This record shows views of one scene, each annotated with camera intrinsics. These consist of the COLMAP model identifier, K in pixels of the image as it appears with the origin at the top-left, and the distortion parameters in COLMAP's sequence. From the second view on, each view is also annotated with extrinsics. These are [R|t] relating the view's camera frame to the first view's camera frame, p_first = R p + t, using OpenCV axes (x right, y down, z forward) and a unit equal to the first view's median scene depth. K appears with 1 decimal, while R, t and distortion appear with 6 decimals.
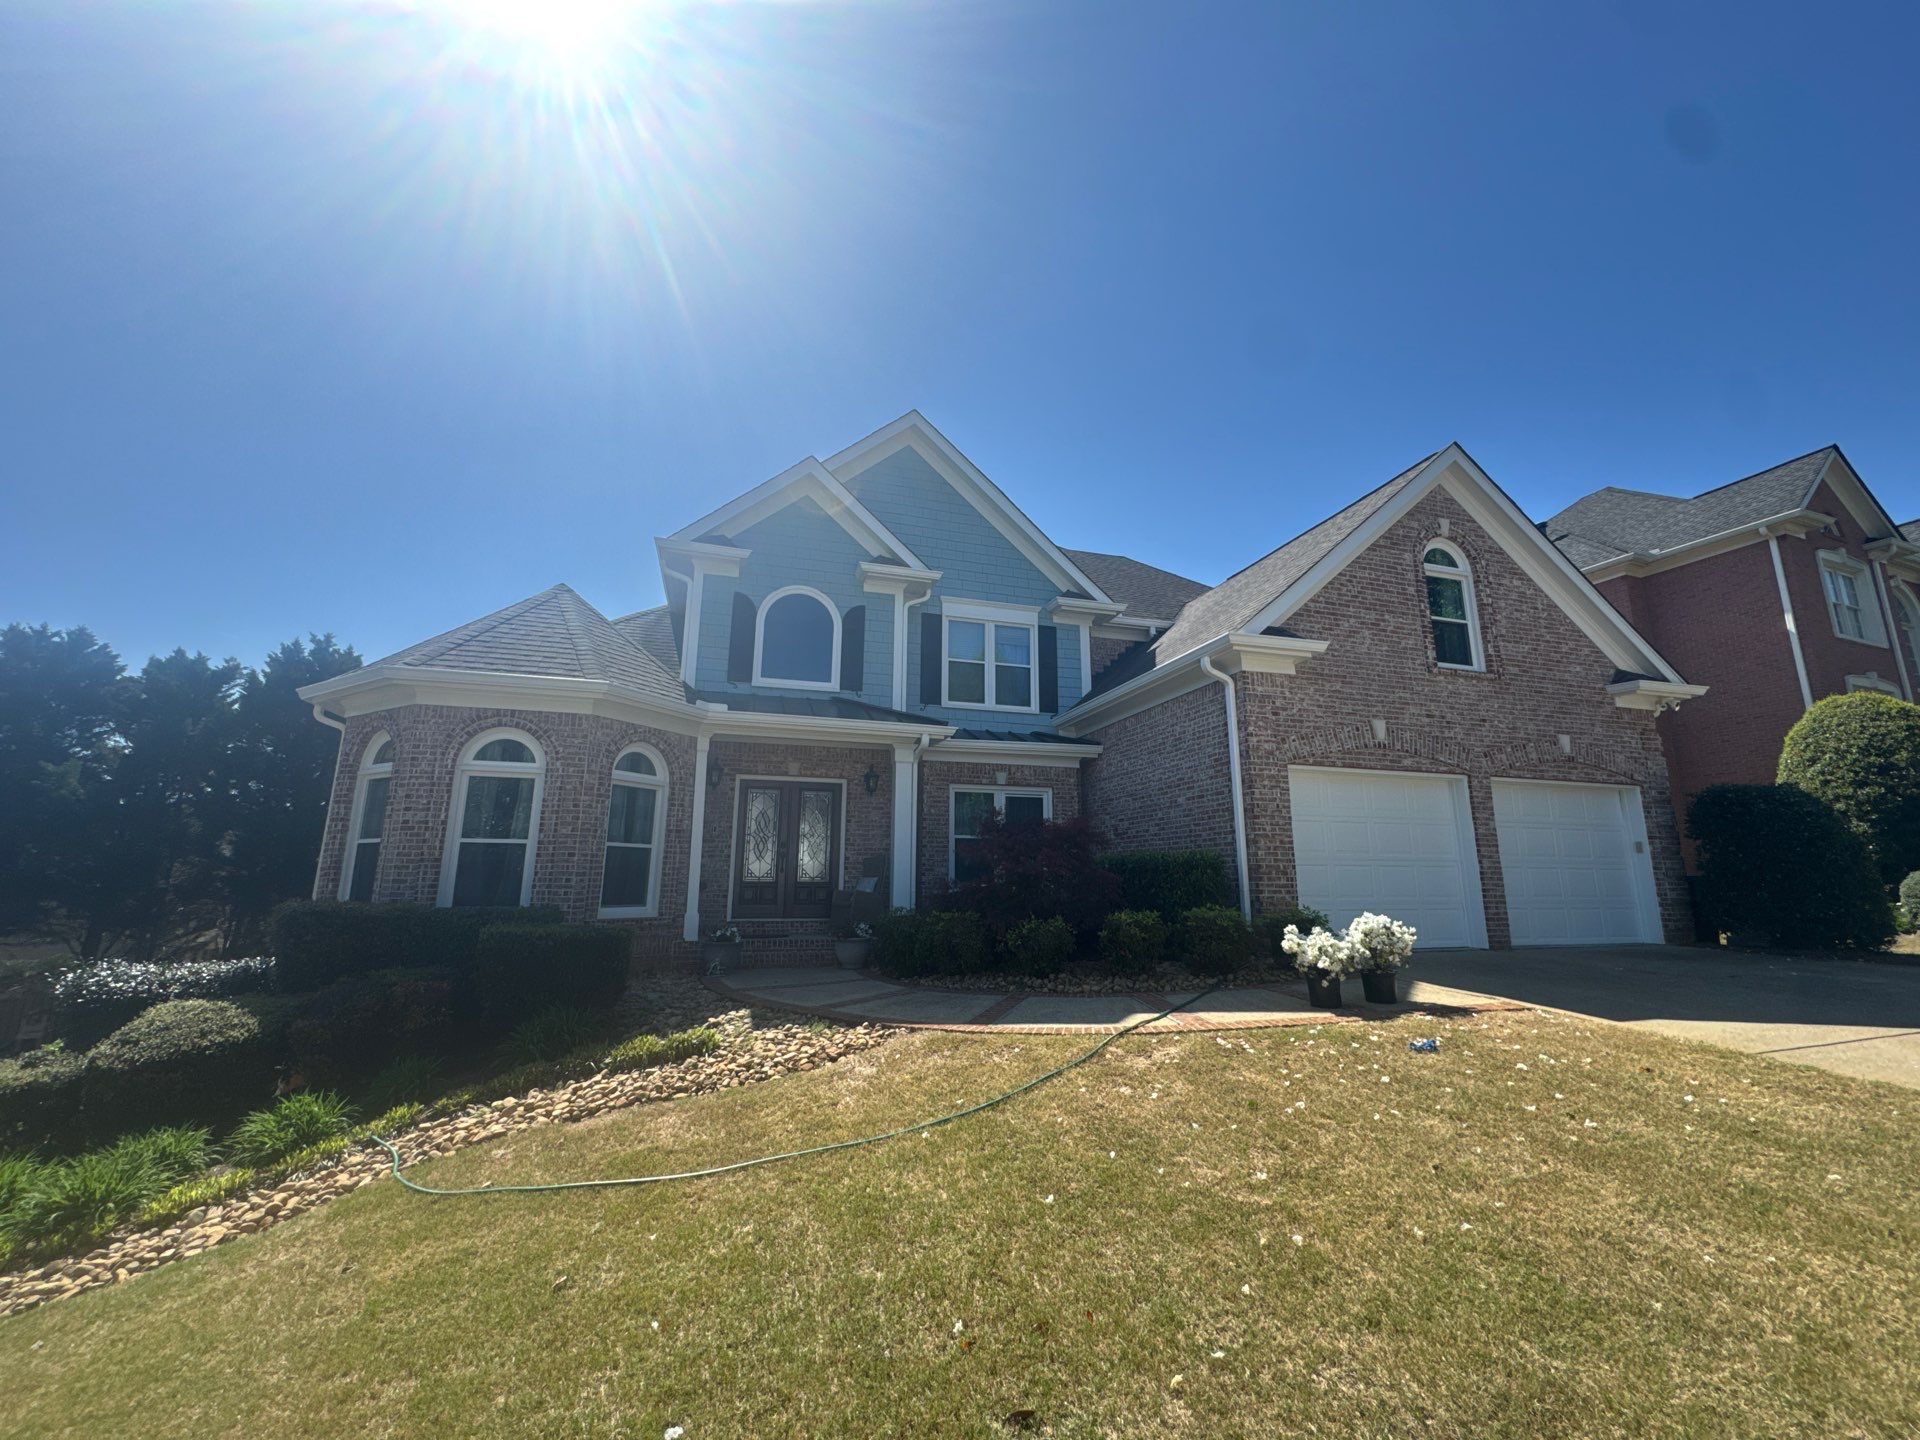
lens RADIAL K [[764.3, 0, 960.0], [0, 764.3, 720.0], [0, 0, 1]] dist [-0.001138, -0.000328]
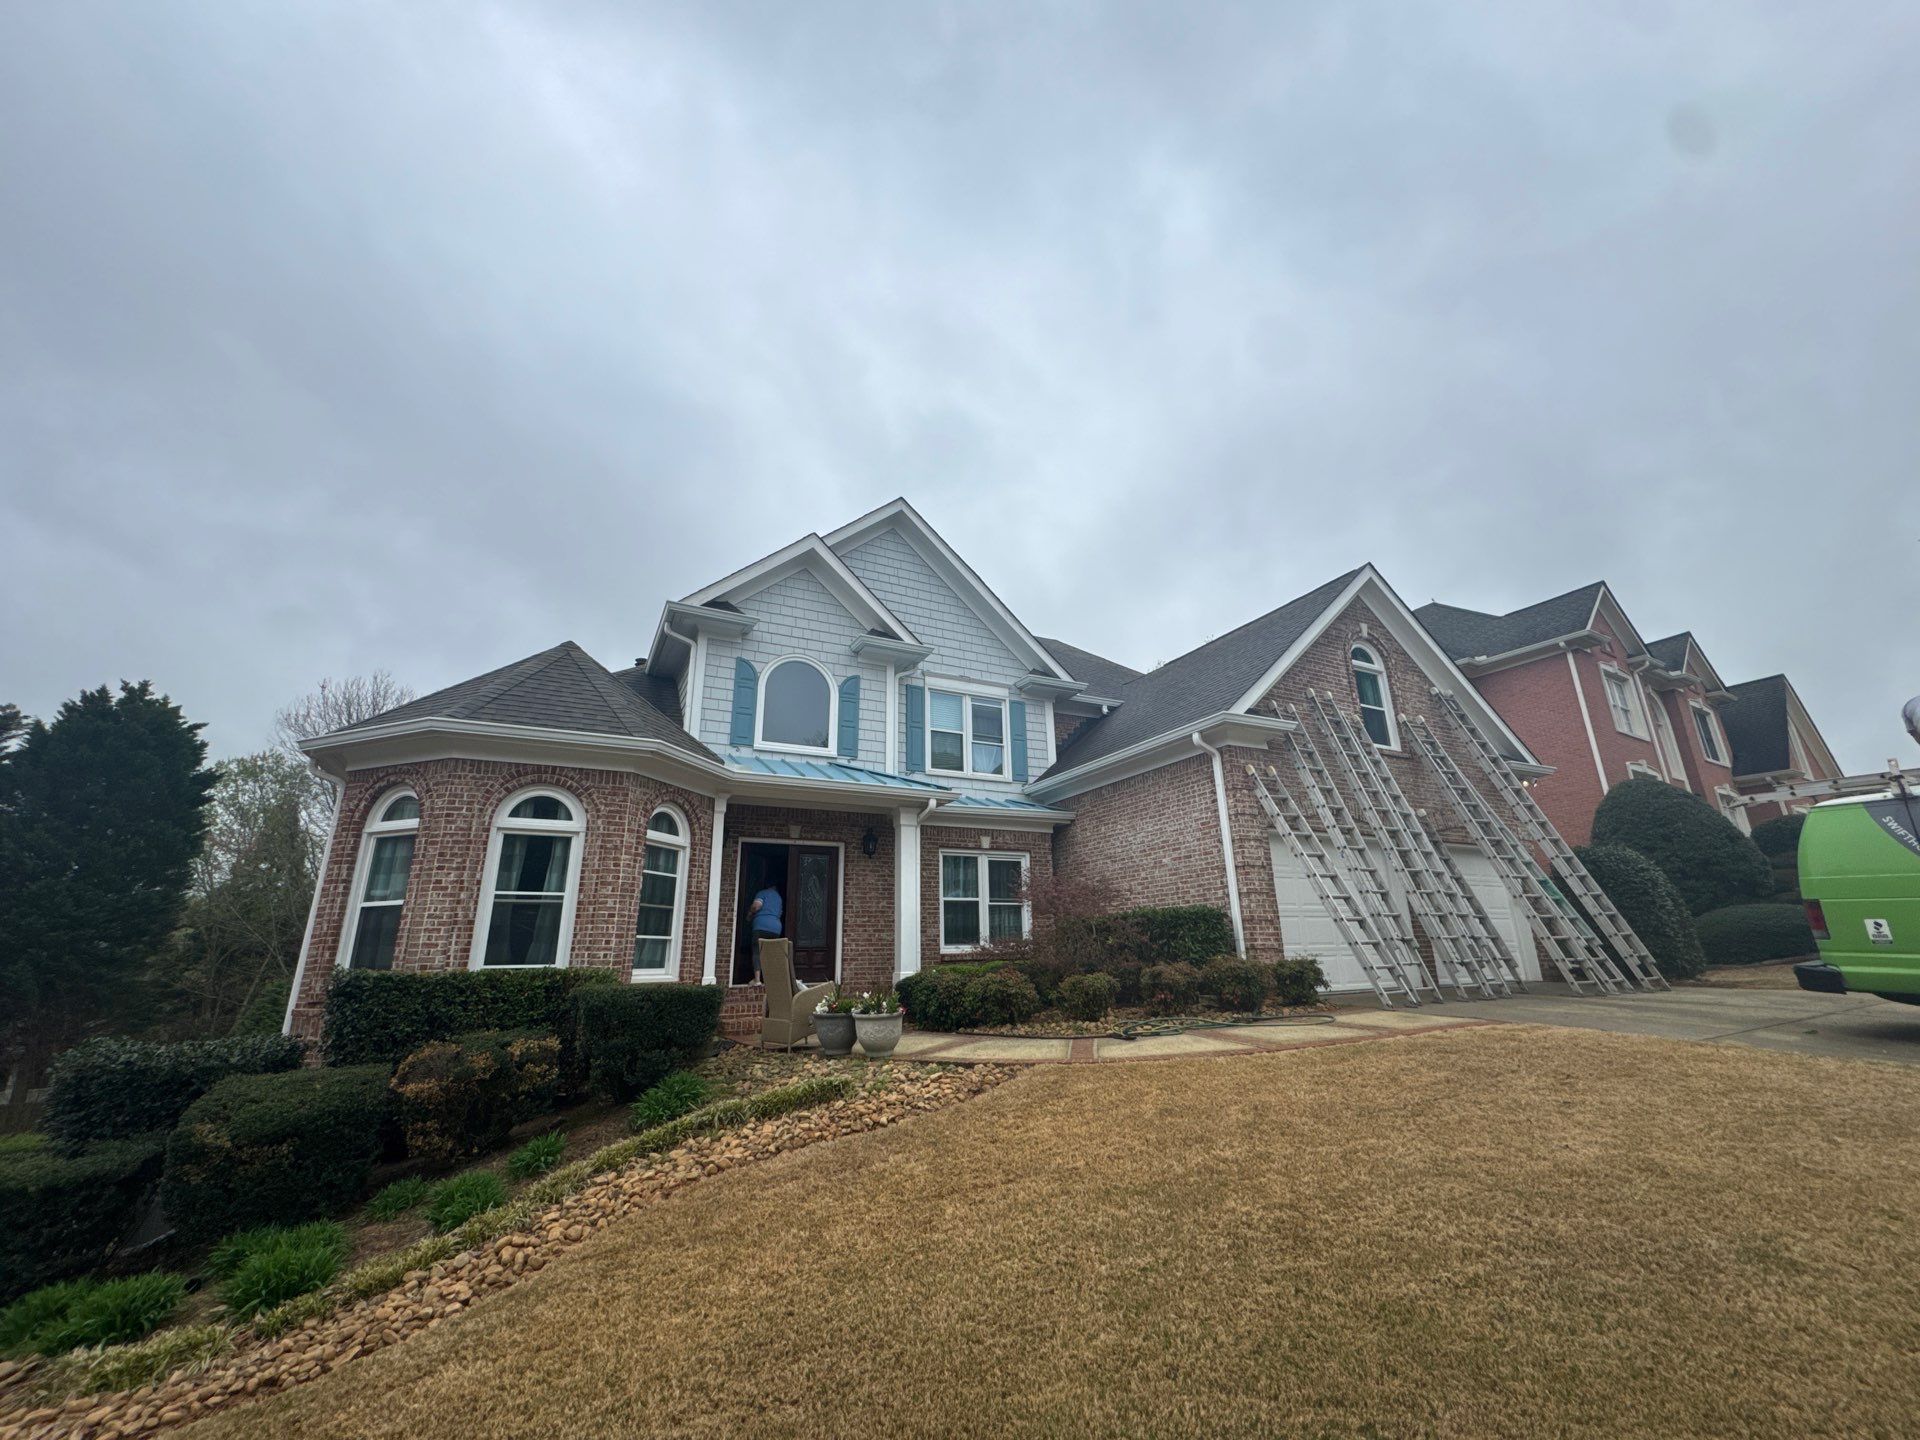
lens RADIAL K [[764.3, 0, 960.0], [0, 764.3, 720.0], [0, 0, 1]] dist [-0.001138, -0.000328]
pose [[0.983470, 0.030492, 0.178486, -0.206641], [-0.013100, 0.995118, -0.097821, 0.013941], [-0.180597, 0.093865, 0.979068, -0.050269]]
